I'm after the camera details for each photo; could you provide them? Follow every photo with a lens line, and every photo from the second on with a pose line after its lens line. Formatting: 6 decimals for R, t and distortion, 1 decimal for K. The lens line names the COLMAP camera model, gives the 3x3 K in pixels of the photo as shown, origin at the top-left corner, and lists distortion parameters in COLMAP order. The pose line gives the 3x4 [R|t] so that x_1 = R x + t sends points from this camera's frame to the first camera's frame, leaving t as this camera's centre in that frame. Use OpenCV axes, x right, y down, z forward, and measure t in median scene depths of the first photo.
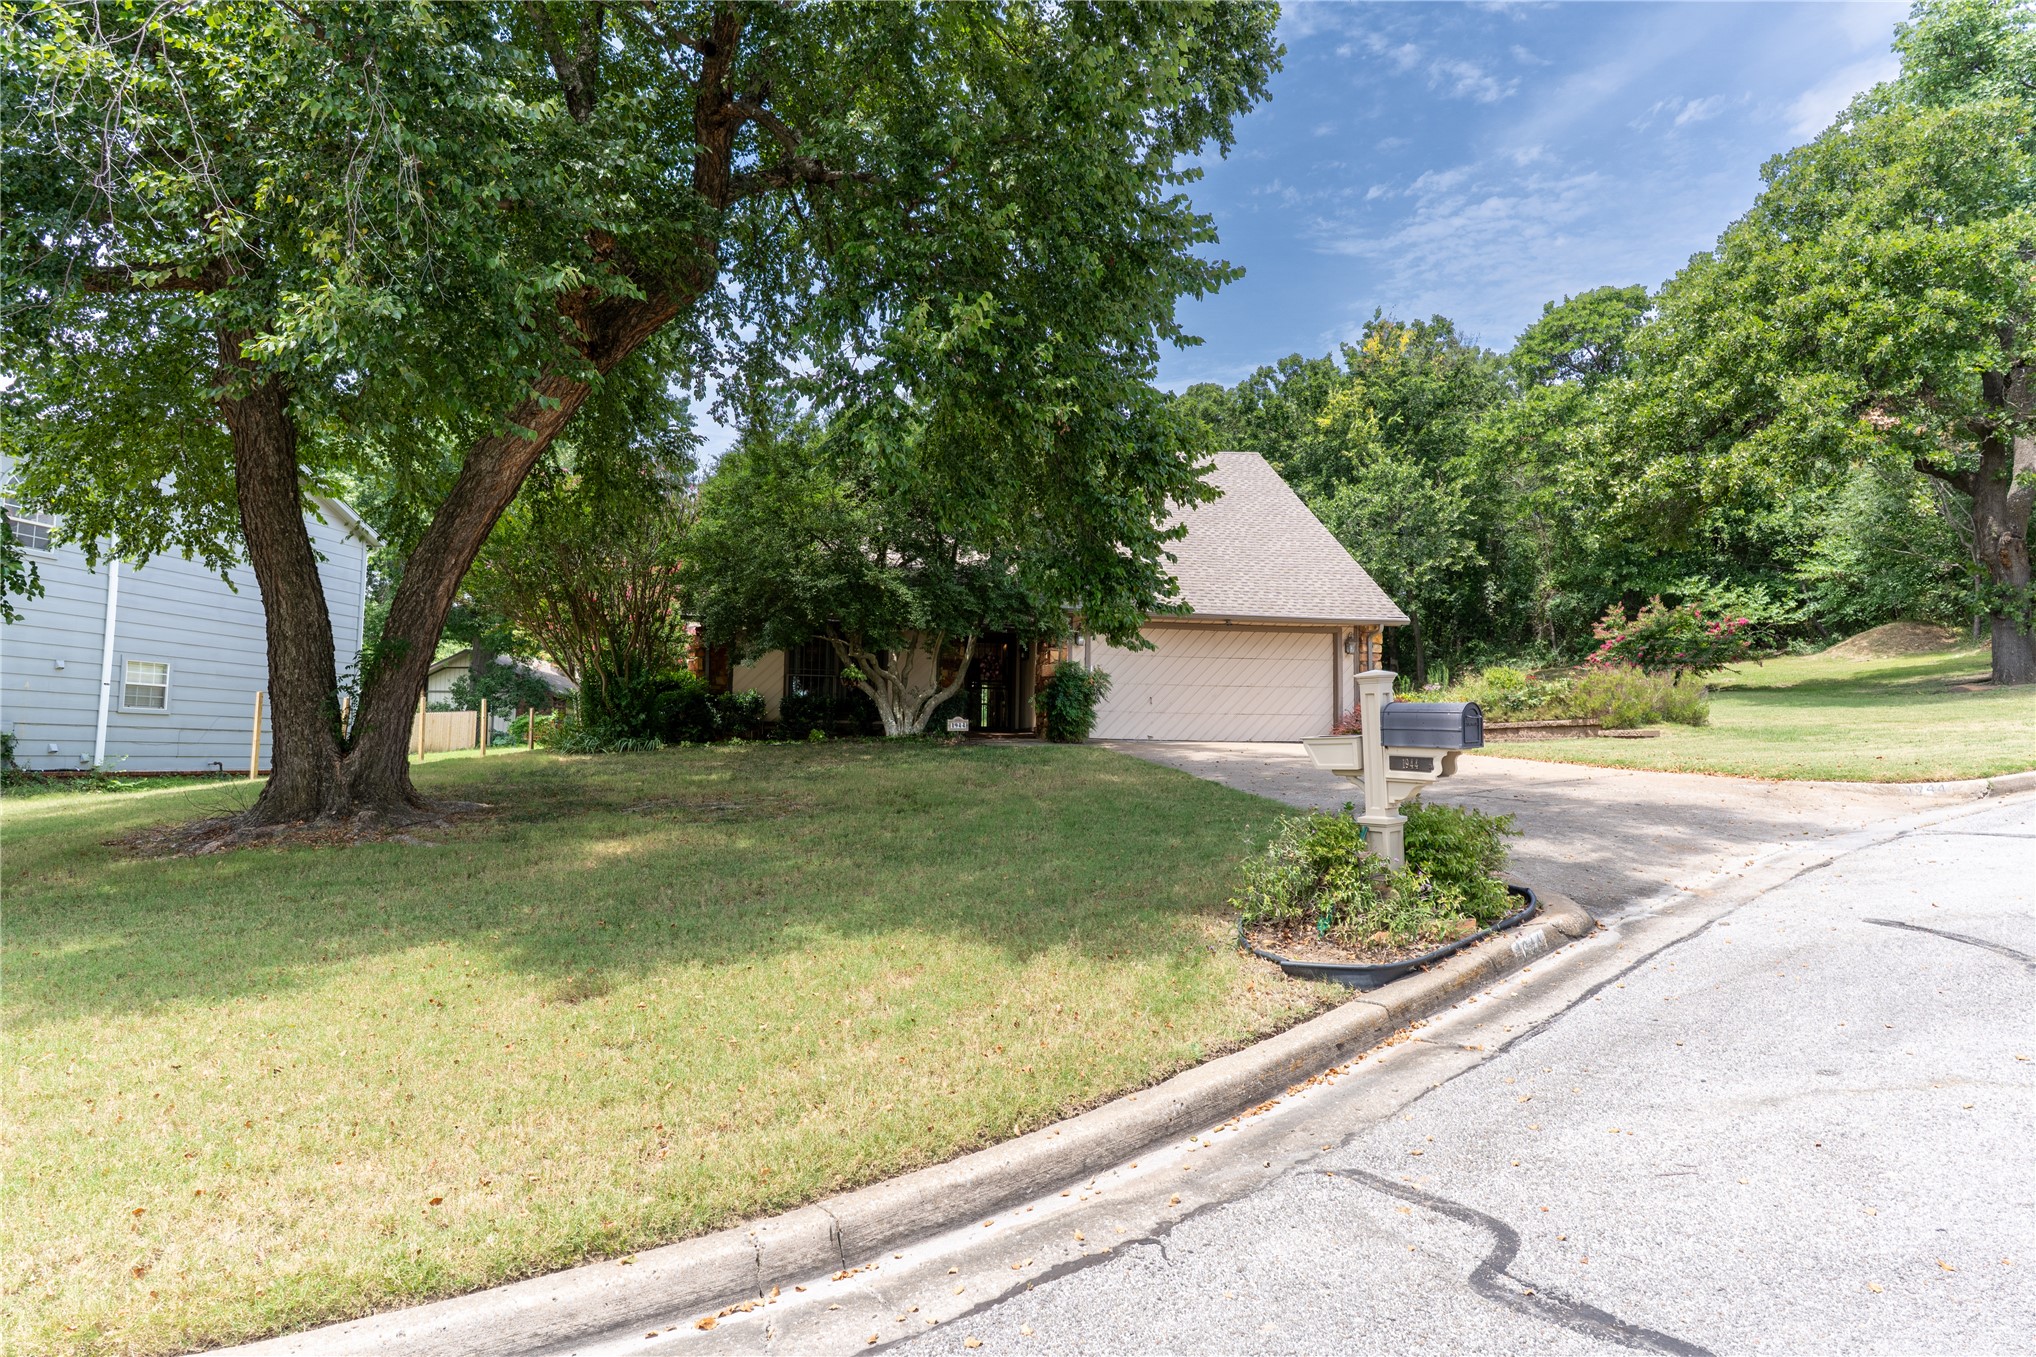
lens RADIAL K [[1127.5, 0, 1018.0], [0, 1127.5, 678.5], [0, 0, 1]] dist [0.001733, 0.000768]
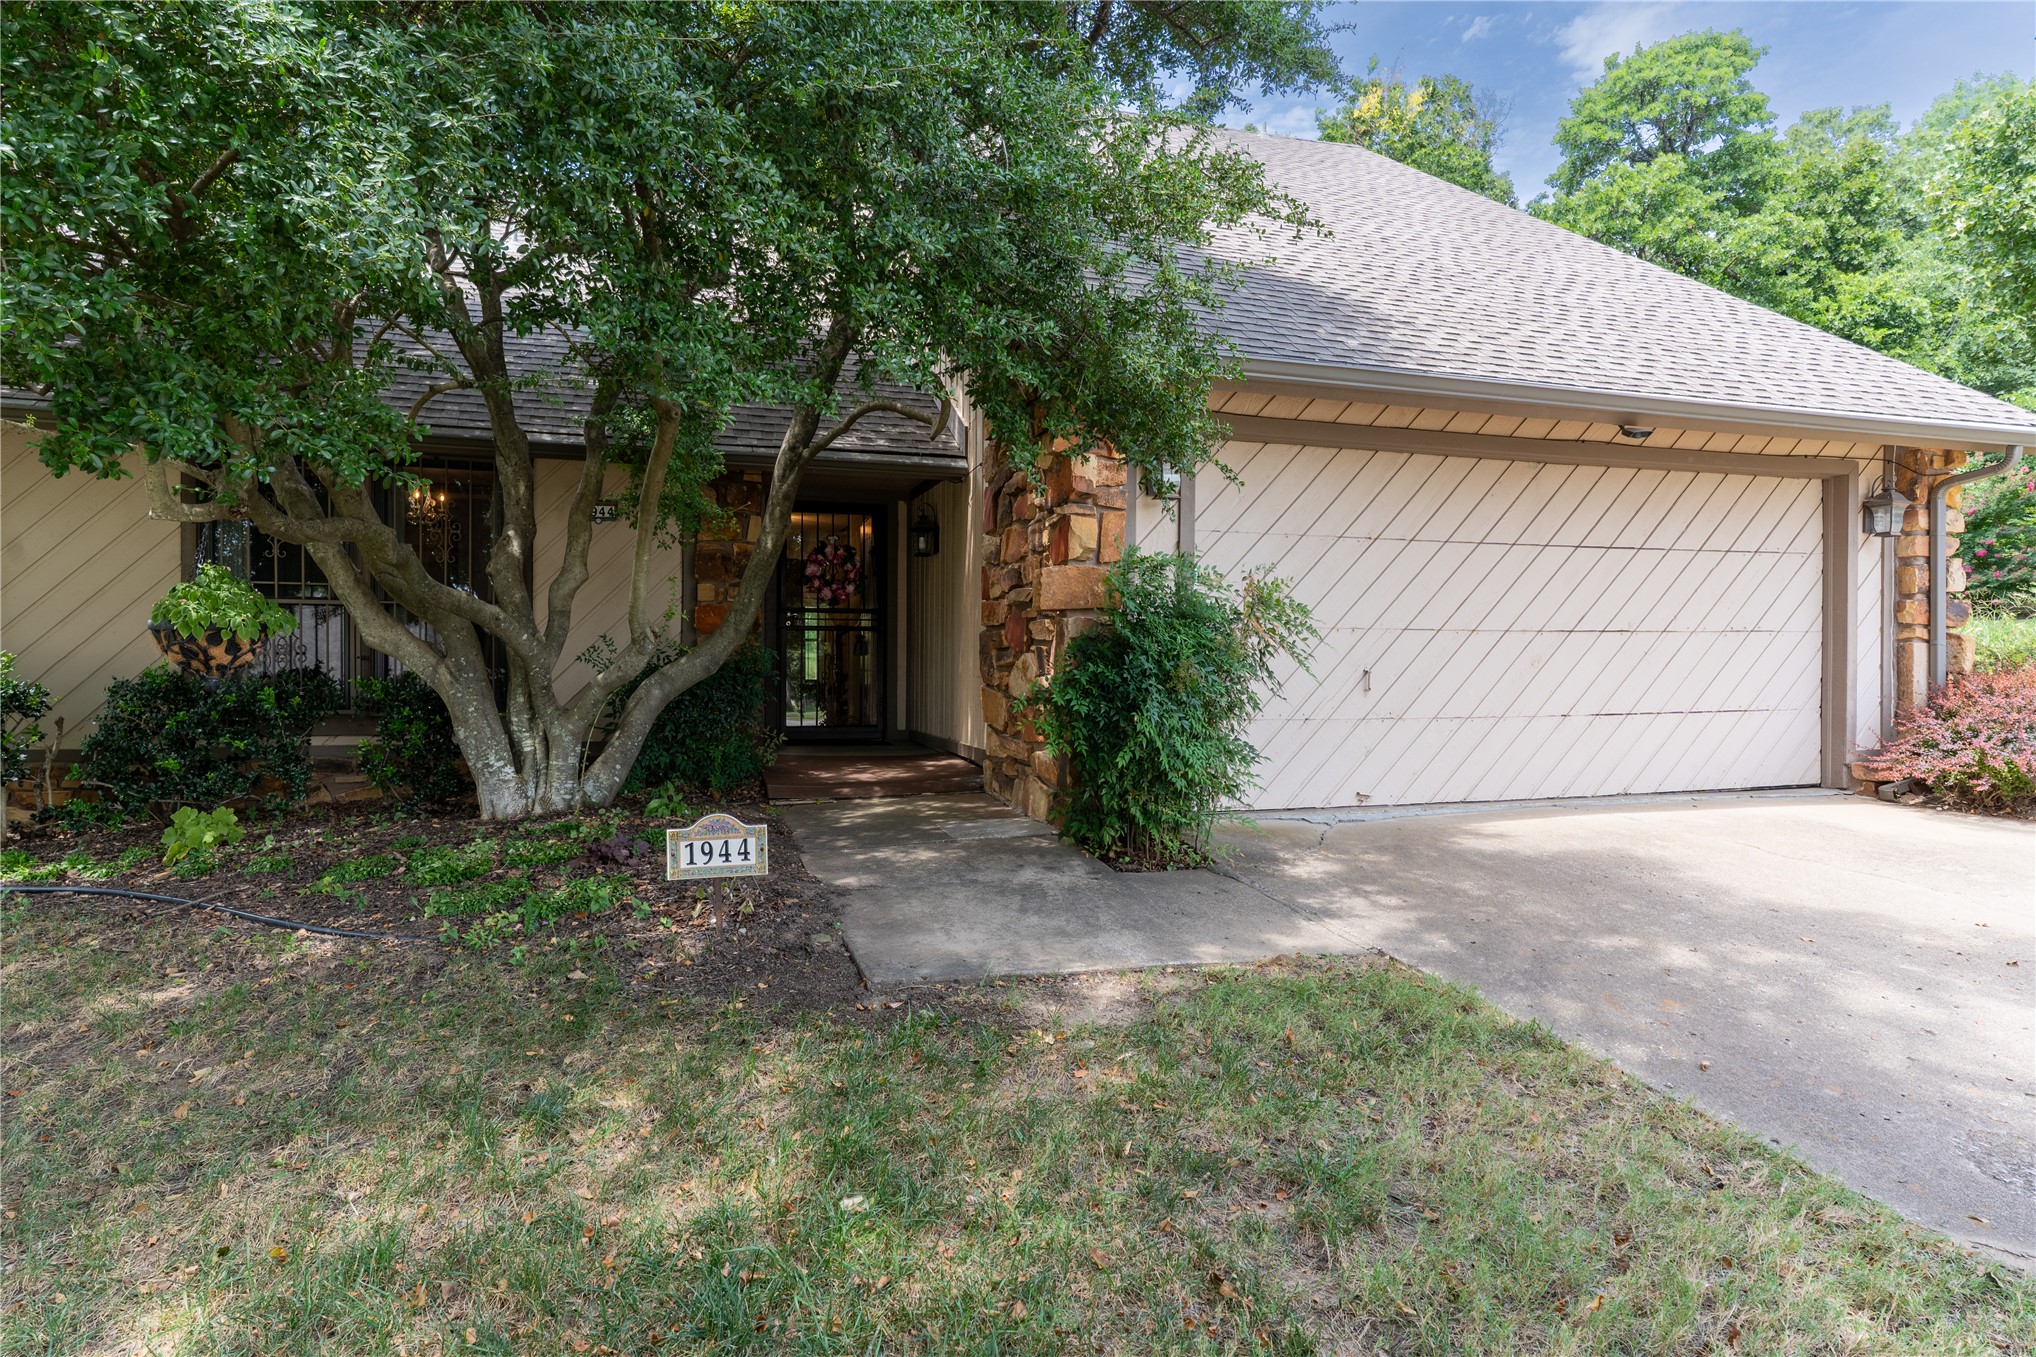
lens RADIAL K [[1127.5, 0, 1018.0], [0, 1127.5, 678.5], [0, 0, 1]] dist [0.001733, 0.000768]
pose [[0.986514, -0.012290, 0.163217, -0.015911], [-0.001533, 0.996440, 0.084294, -0.004276], [-0.163672, -0.083407, 0.982983, 0.373929]]
